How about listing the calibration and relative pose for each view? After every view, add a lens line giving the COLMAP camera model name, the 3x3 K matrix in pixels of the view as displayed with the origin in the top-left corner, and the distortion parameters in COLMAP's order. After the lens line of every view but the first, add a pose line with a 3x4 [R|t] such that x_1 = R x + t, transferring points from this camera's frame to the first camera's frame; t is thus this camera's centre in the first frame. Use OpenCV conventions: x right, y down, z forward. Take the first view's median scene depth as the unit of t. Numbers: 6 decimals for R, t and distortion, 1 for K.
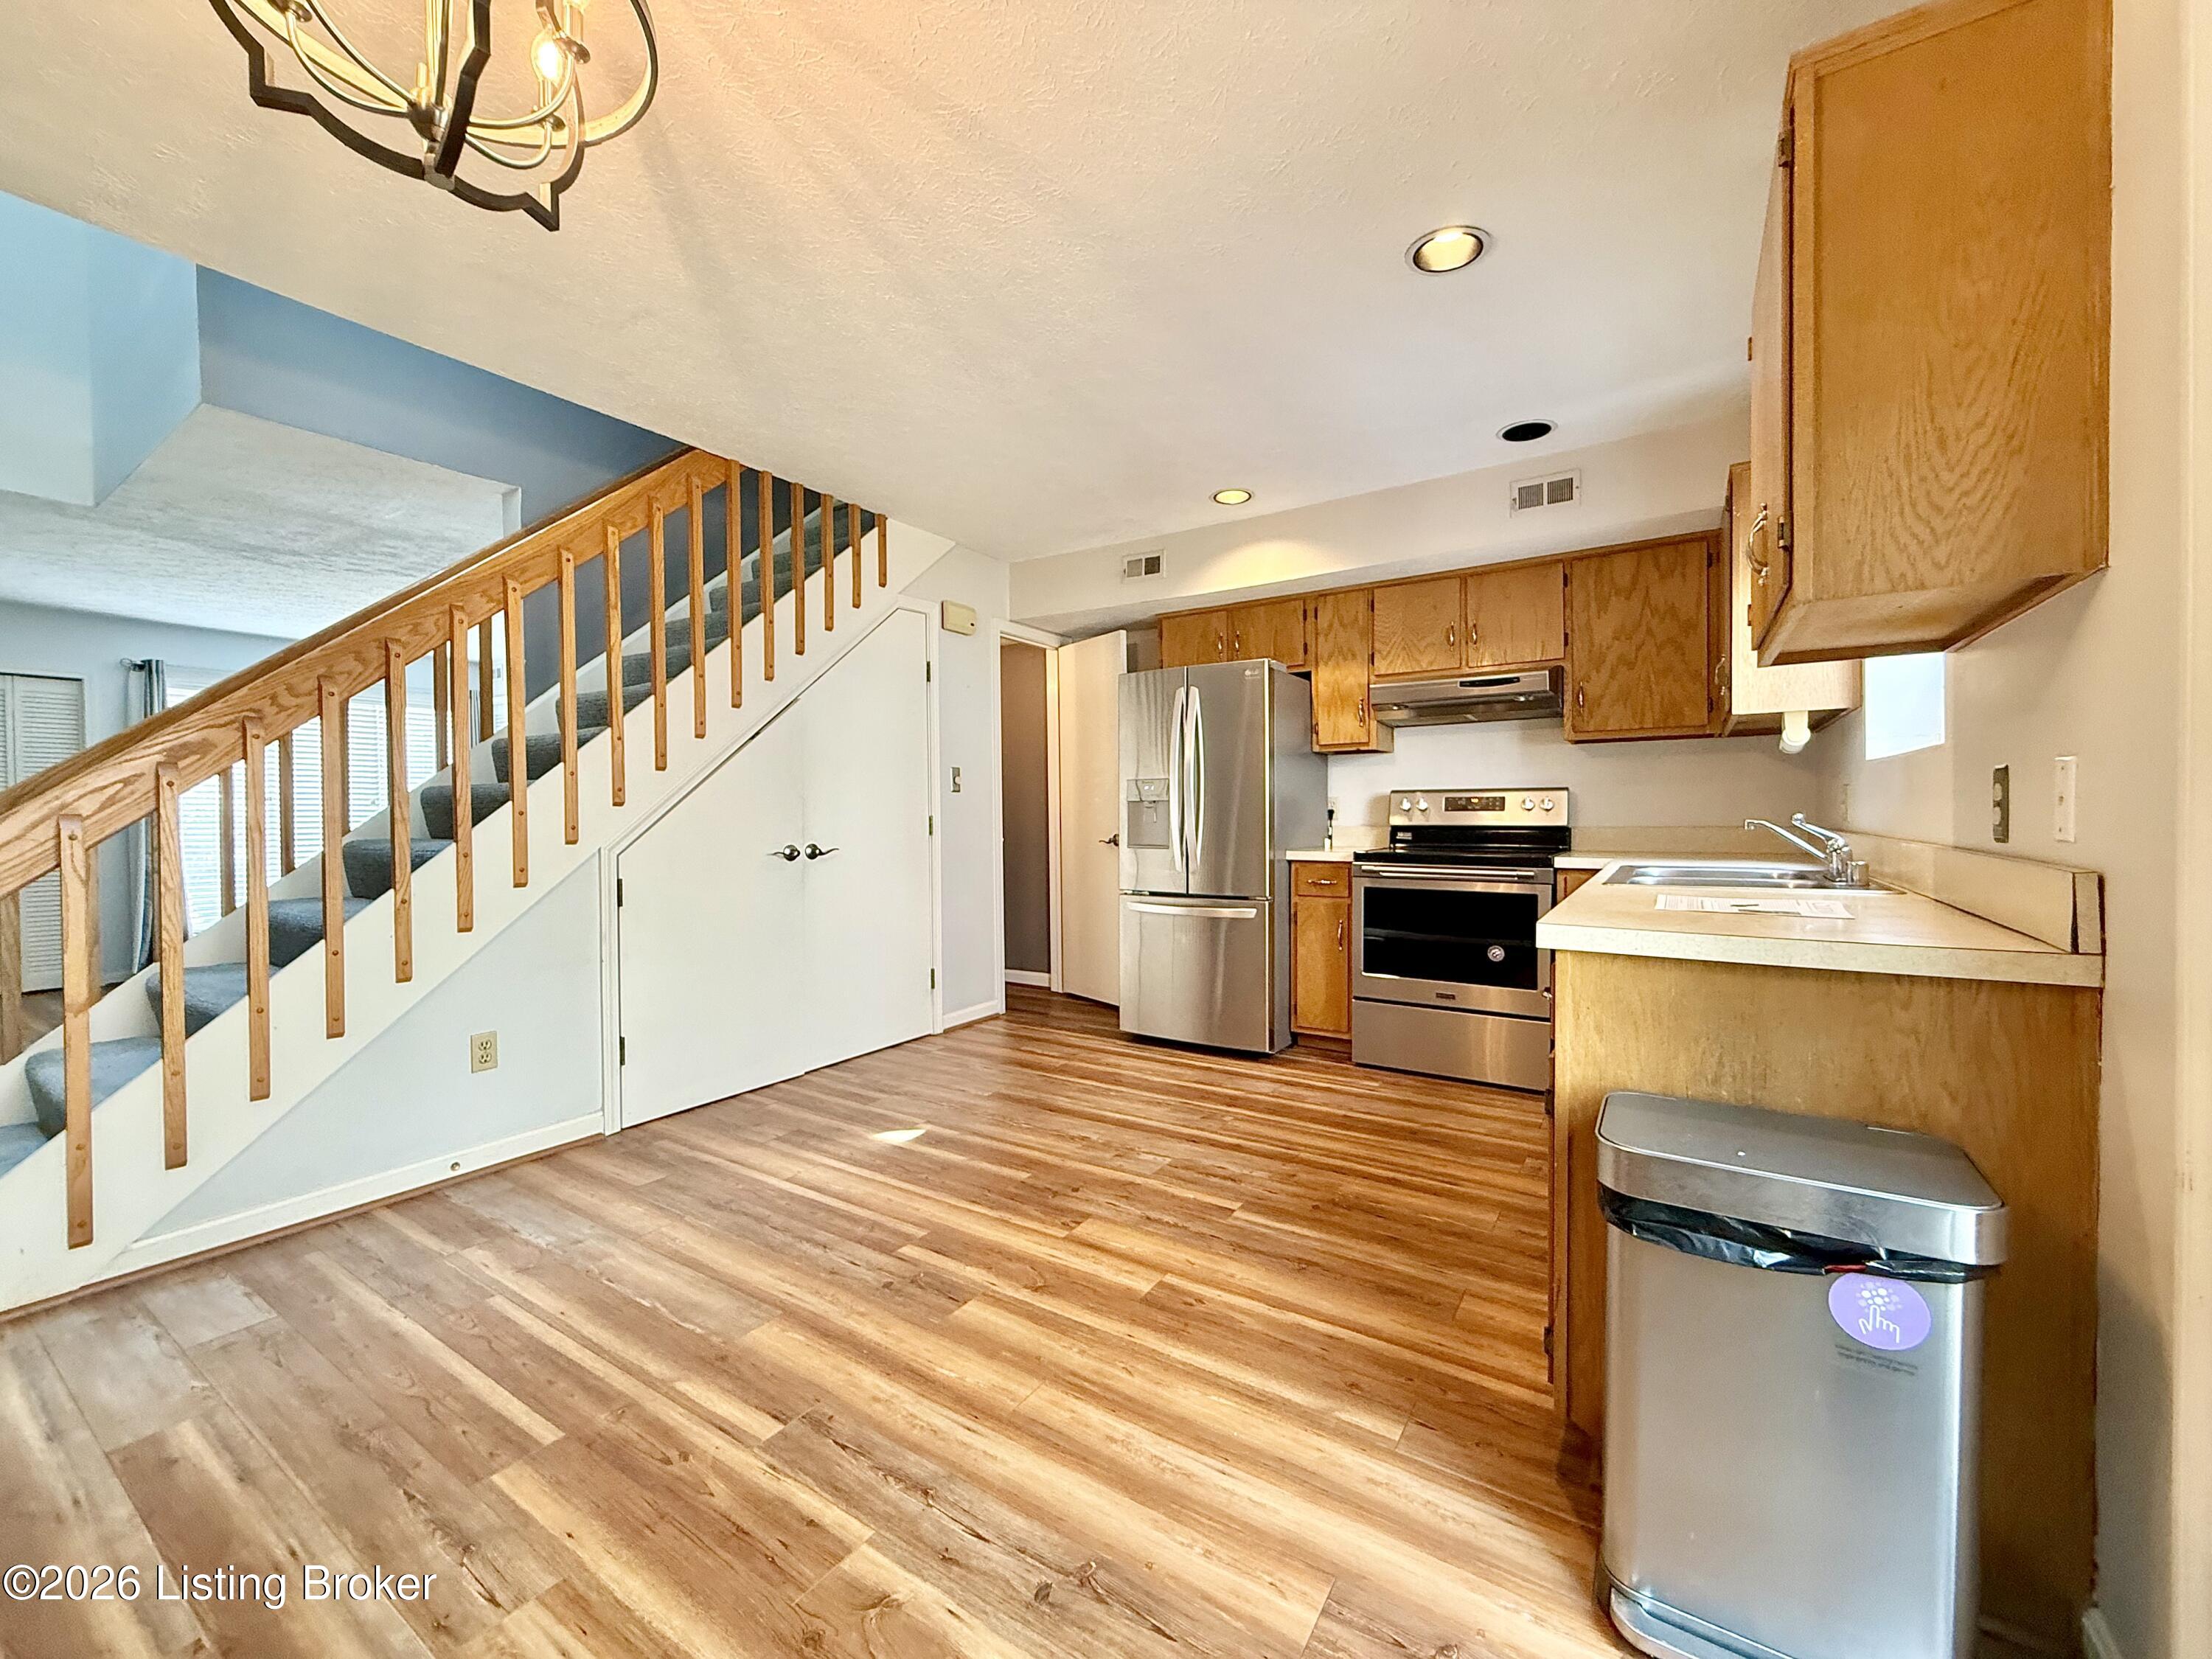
lens RADIAL K [[875.2, 0, 1102.2], [0, 875.2, 829.4], [0, 0, 1]] dist [-0.002275, 0.000501]
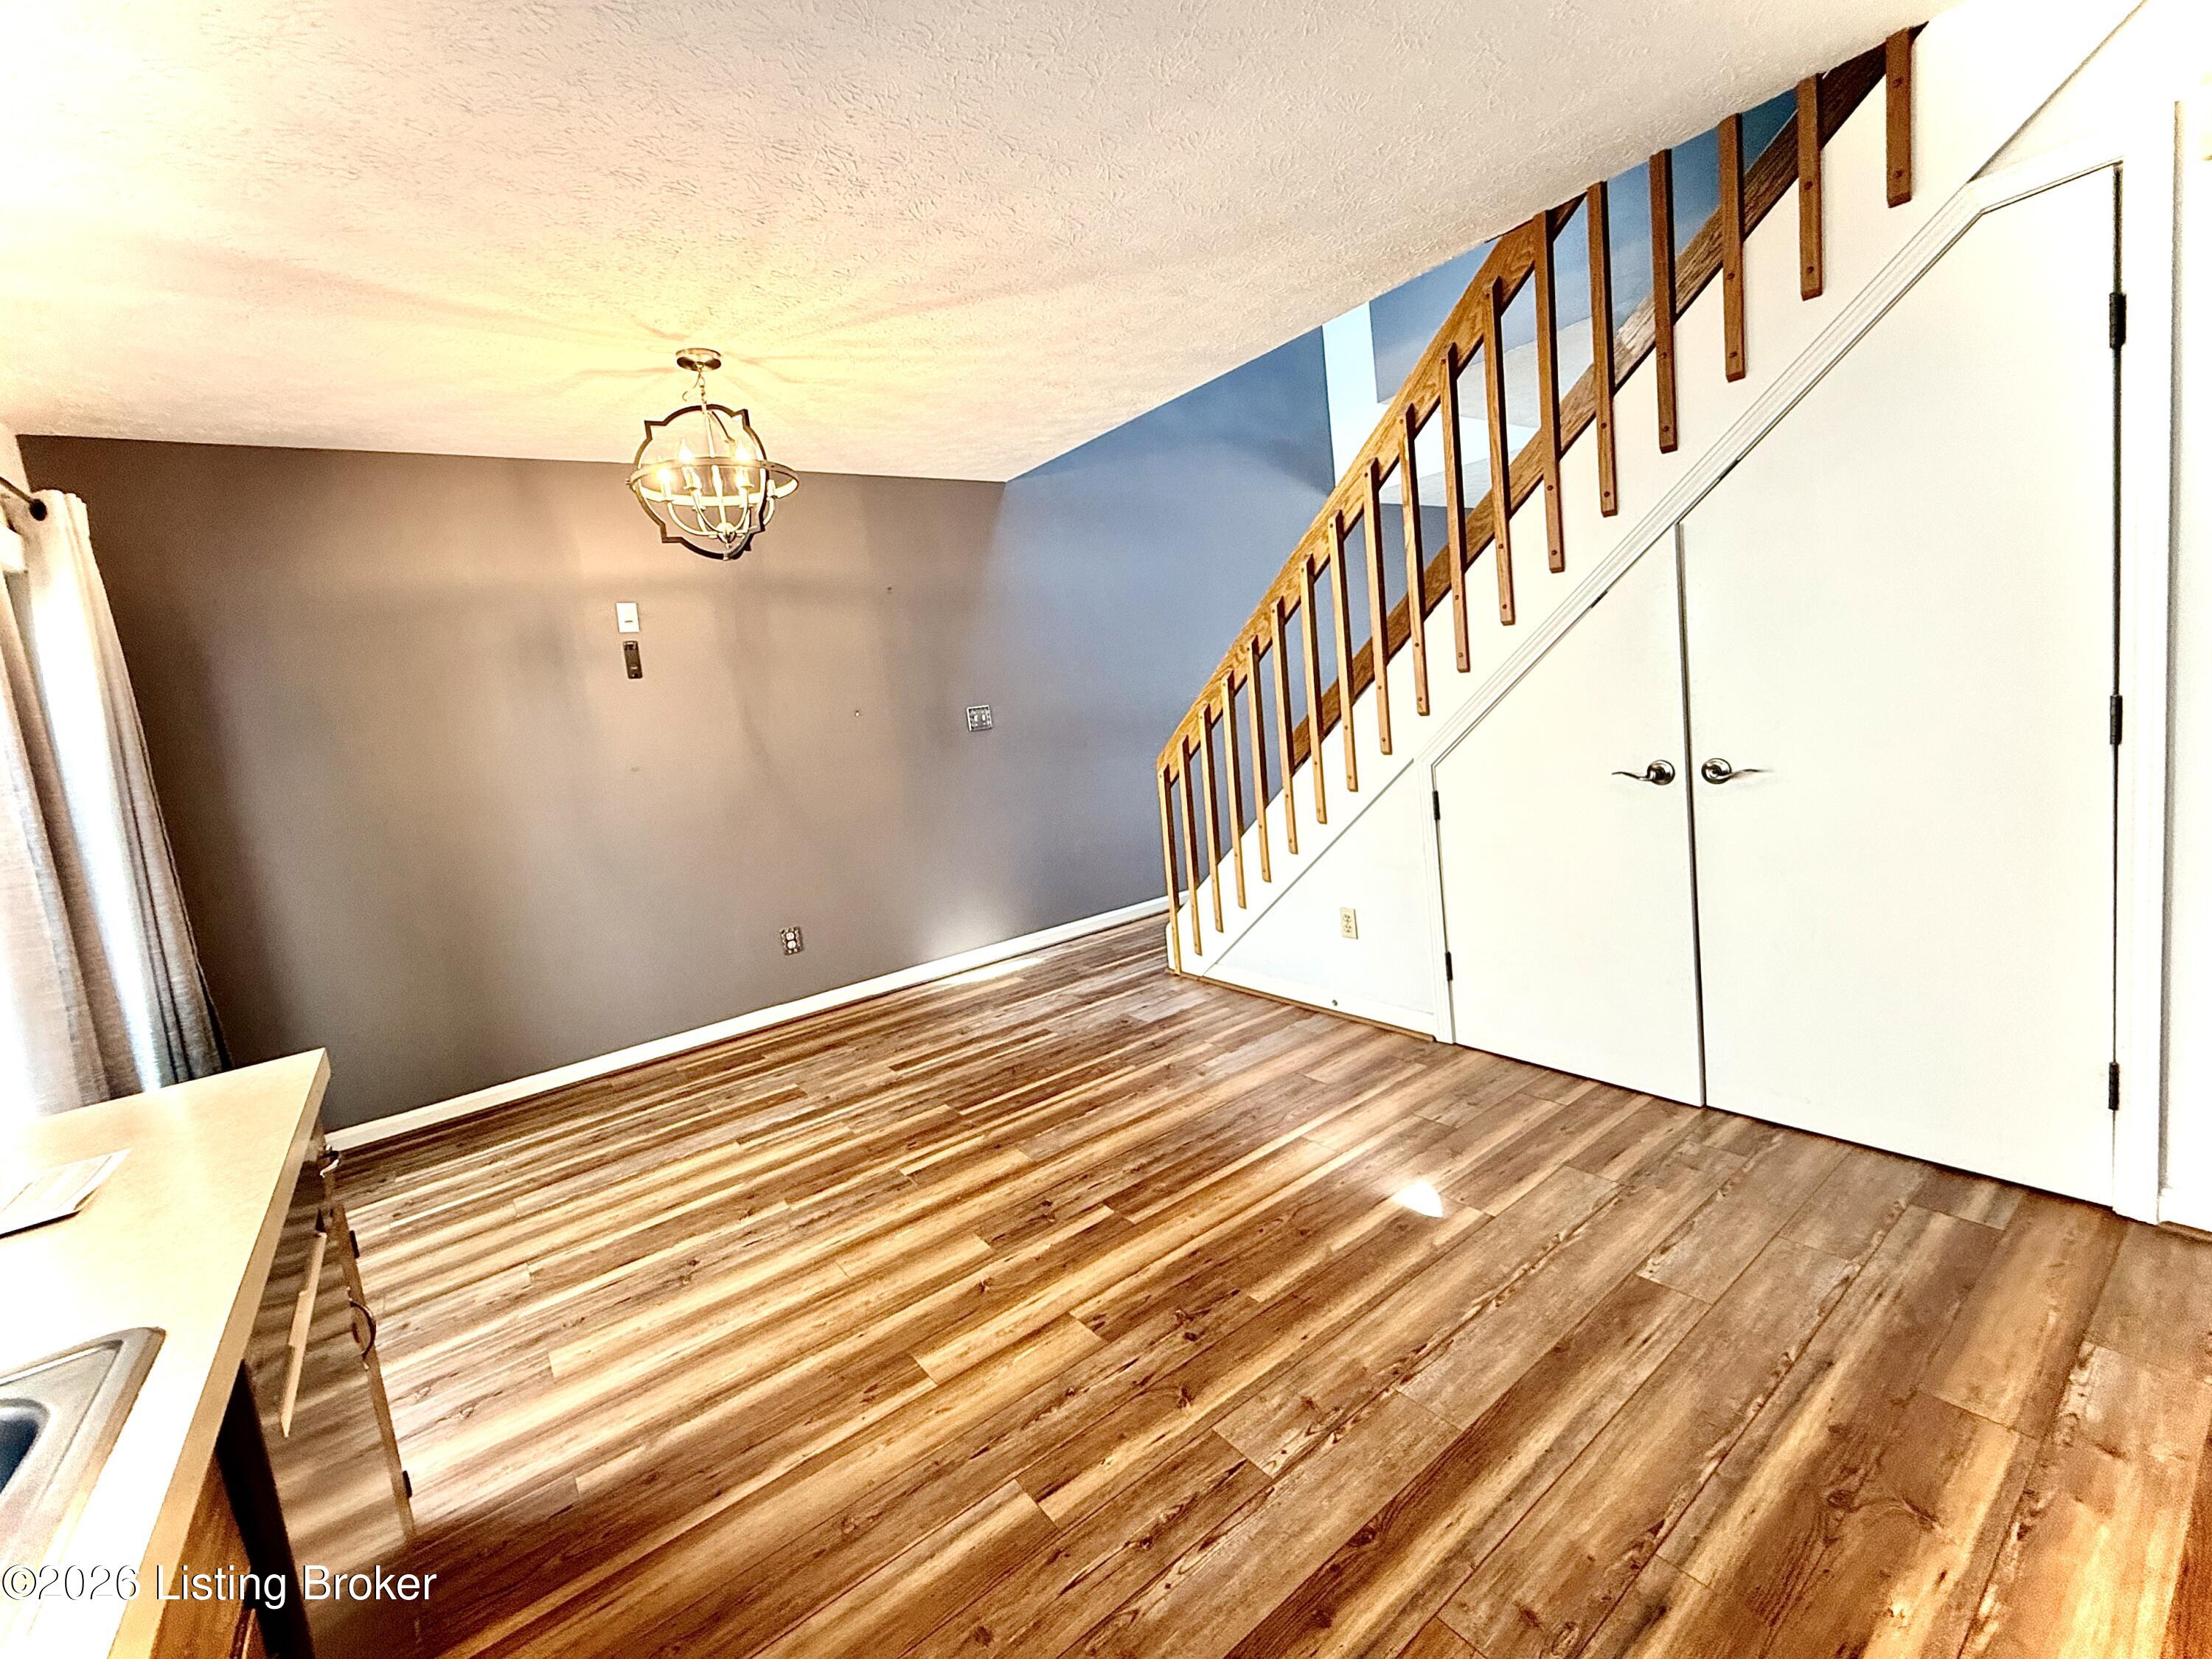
lens RADIAL K [[938.1, 0, 1098.5], [0, 938.1, 802.3], [0, 0, 1]] dist [-0.000251, 0.000261]
pose [[-0.348971, 0.150083, -0.925037, 0.663160], [0.098385, 0.987505, 0.123102, -0.118022], [0.931955, -0.048050, -0.359377, 1.292335]]
